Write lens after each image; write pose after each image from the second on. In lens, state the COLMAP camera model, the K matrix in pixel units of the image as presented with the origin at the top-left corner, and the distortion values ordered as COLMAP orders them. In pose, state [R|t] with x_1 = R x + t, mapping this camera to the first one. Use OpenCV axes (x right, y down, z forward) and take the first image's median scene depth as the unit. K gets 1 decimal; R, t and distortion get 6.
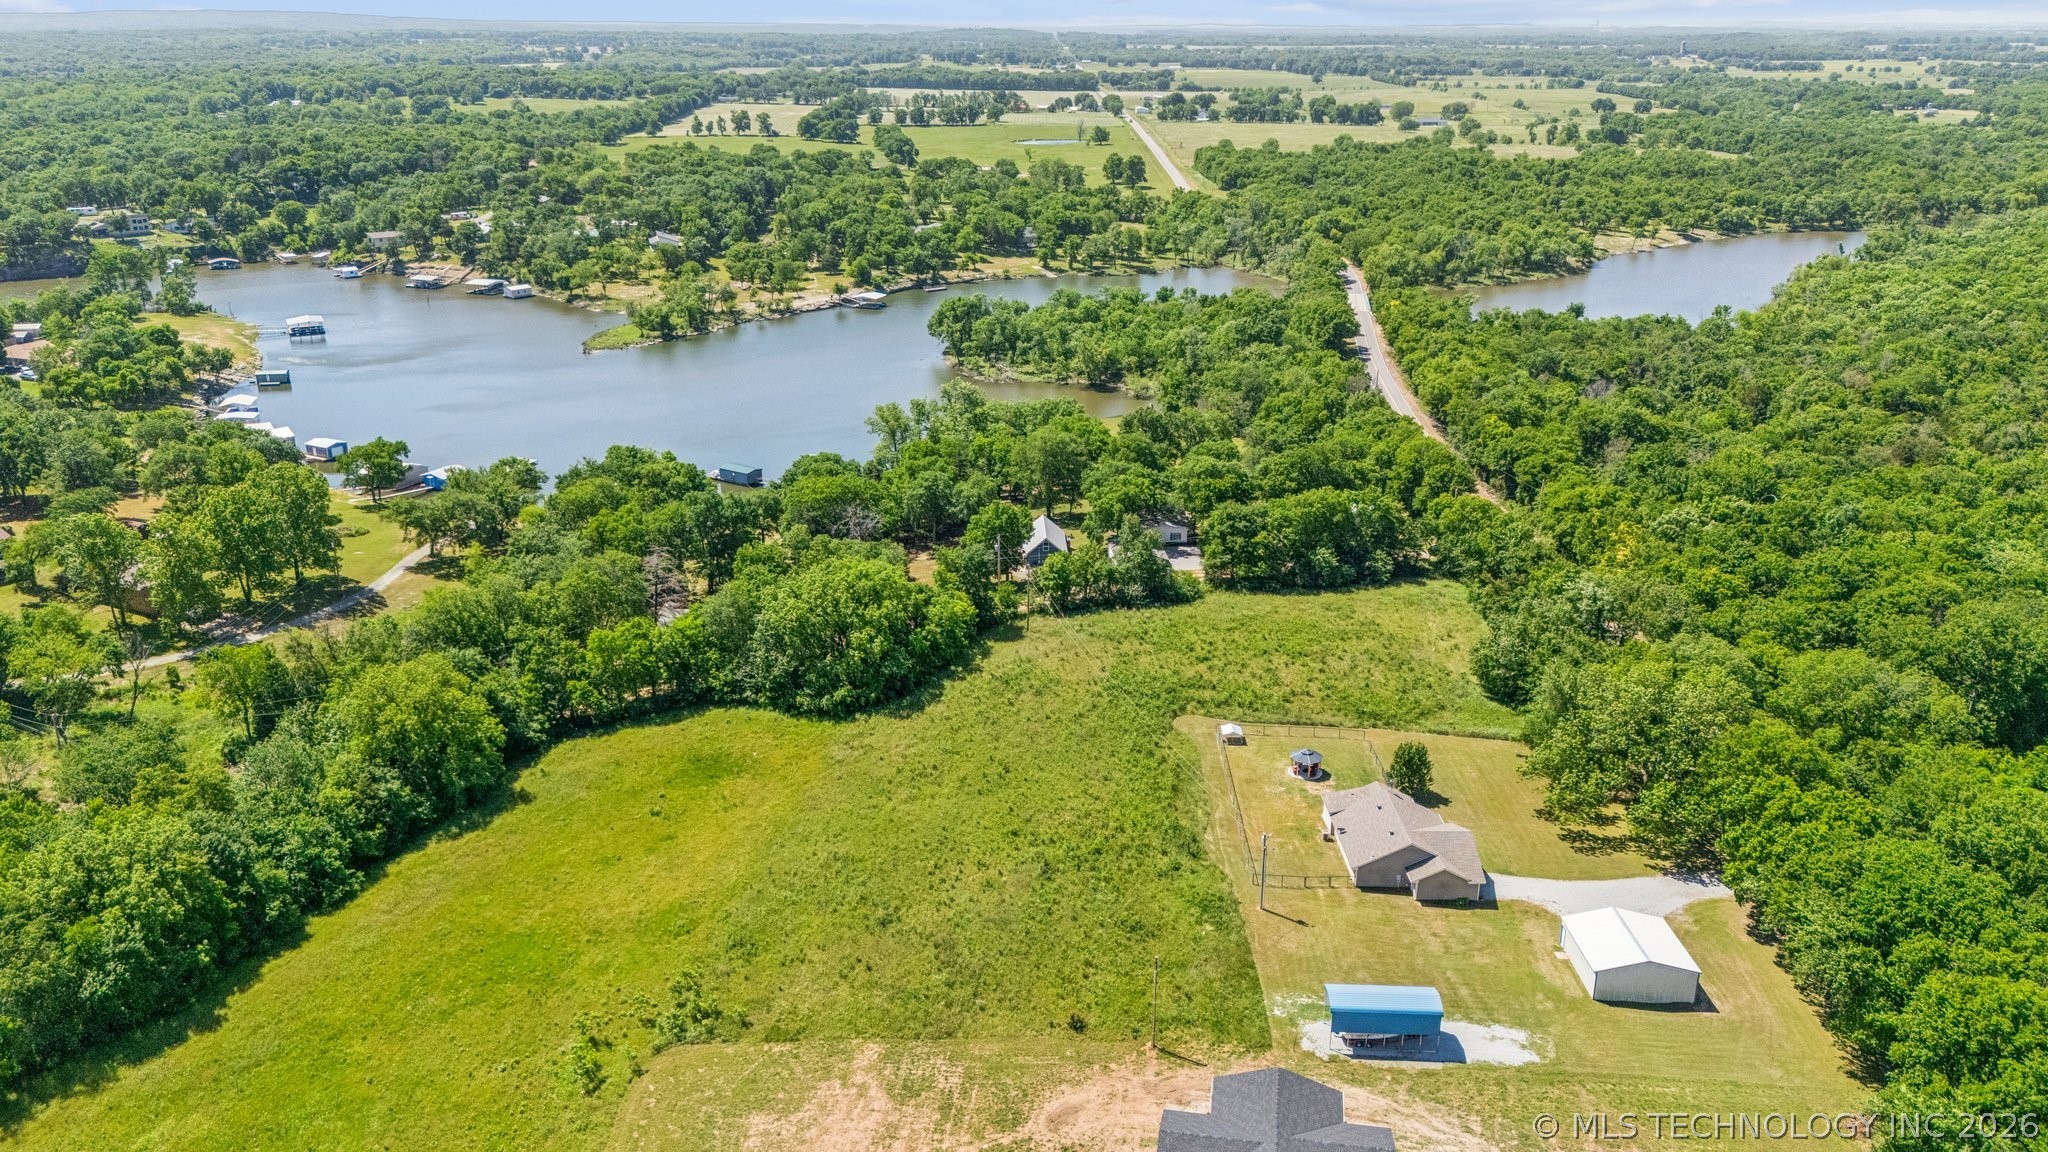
lens RADIAL K [[1508.1, 0, 1024.0], [0, 1508.1, 576.0], [0, 0, 1]] dist [0.064196, -0.070907]
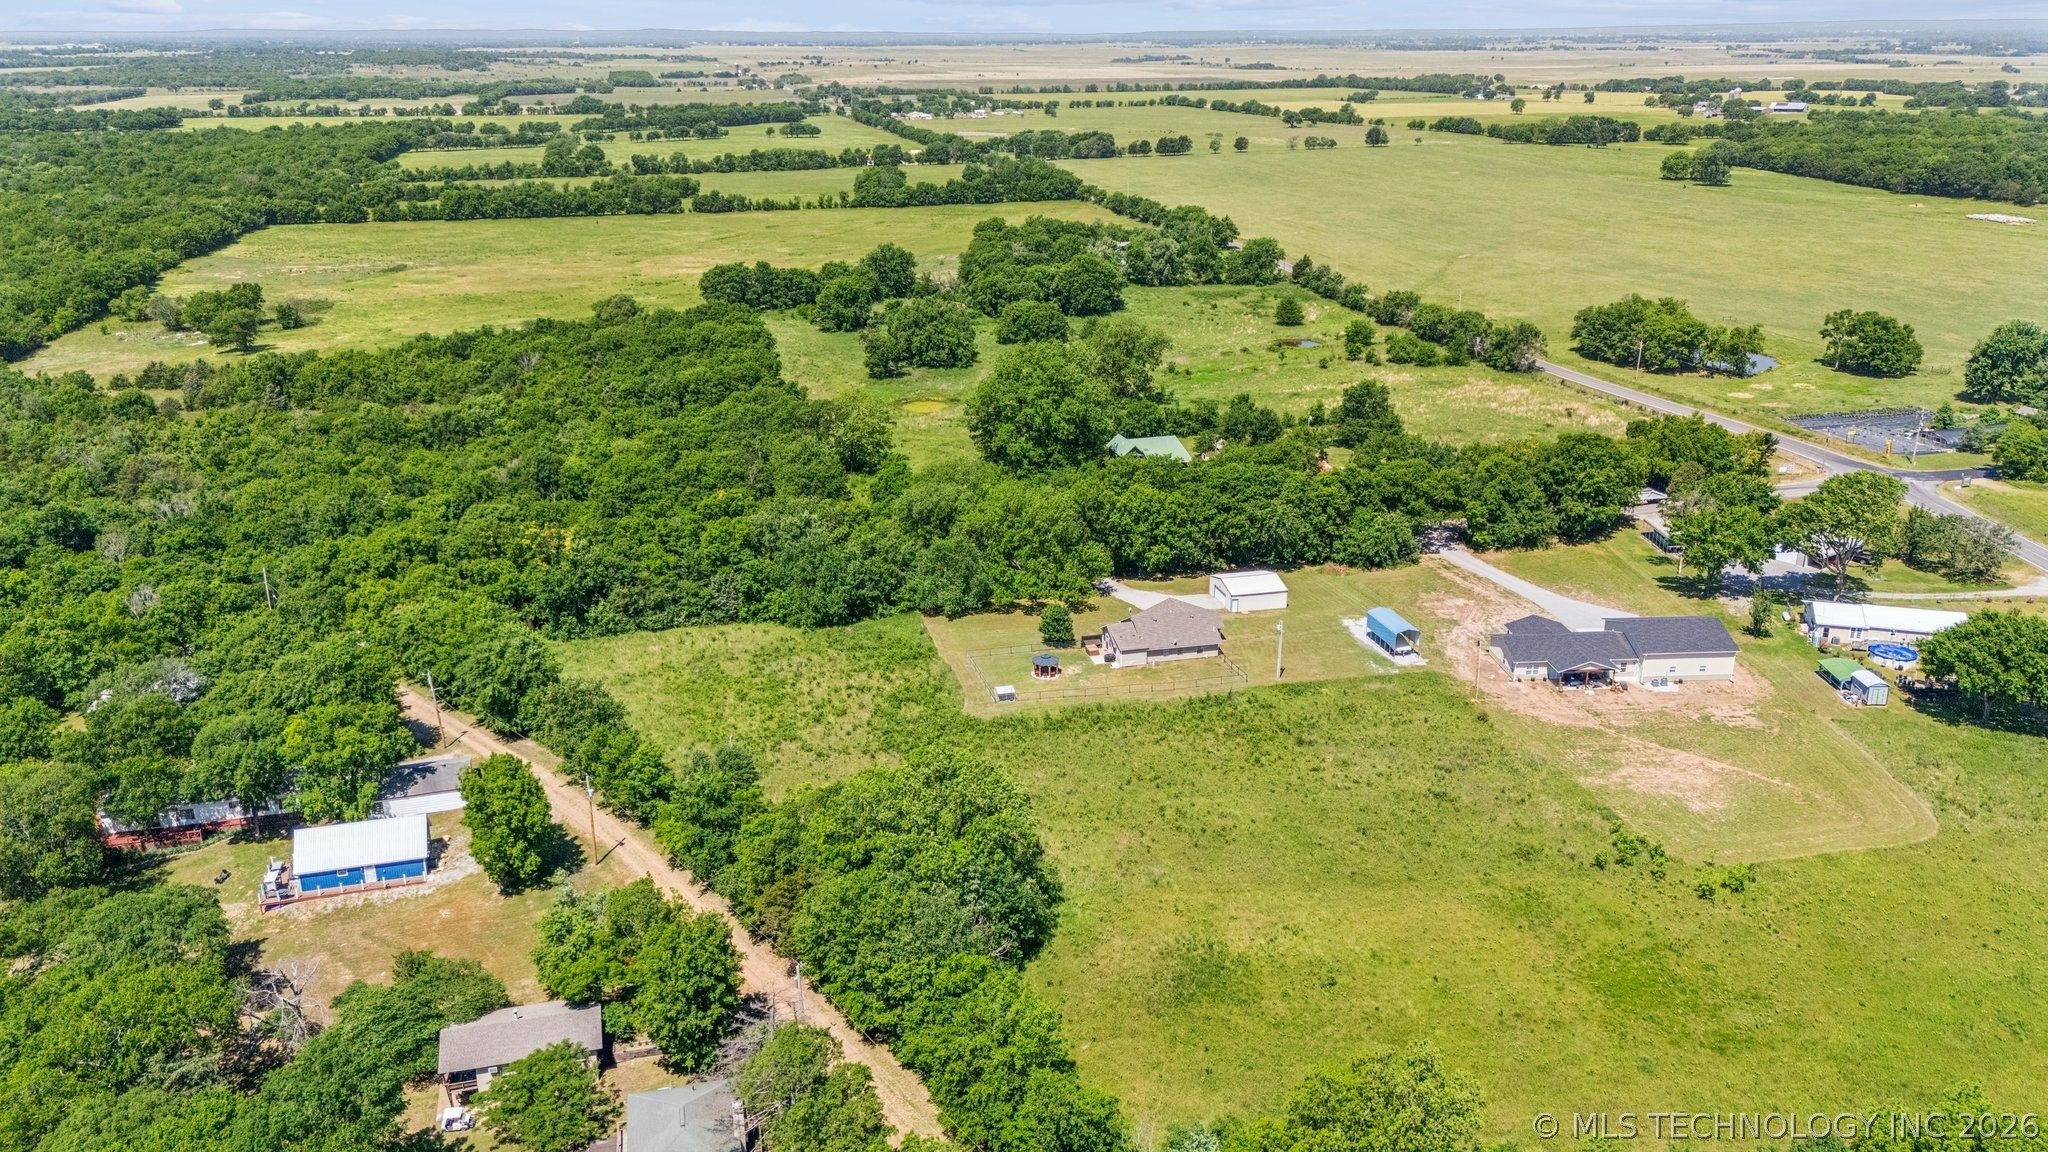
lens RADIAL K [[1508.1, 0, 1024.0], [0, 1508.1, 576.0], [0, 0, 1]] dist [0.064196, -0.070907]
pose [[-0.228317, -0.320974, 0.919156, -0.325327], [0.329848, 0.862756, 0.383213, -0.147668], [-0.916008, 0.390676, -0.091109, 0.415438]]
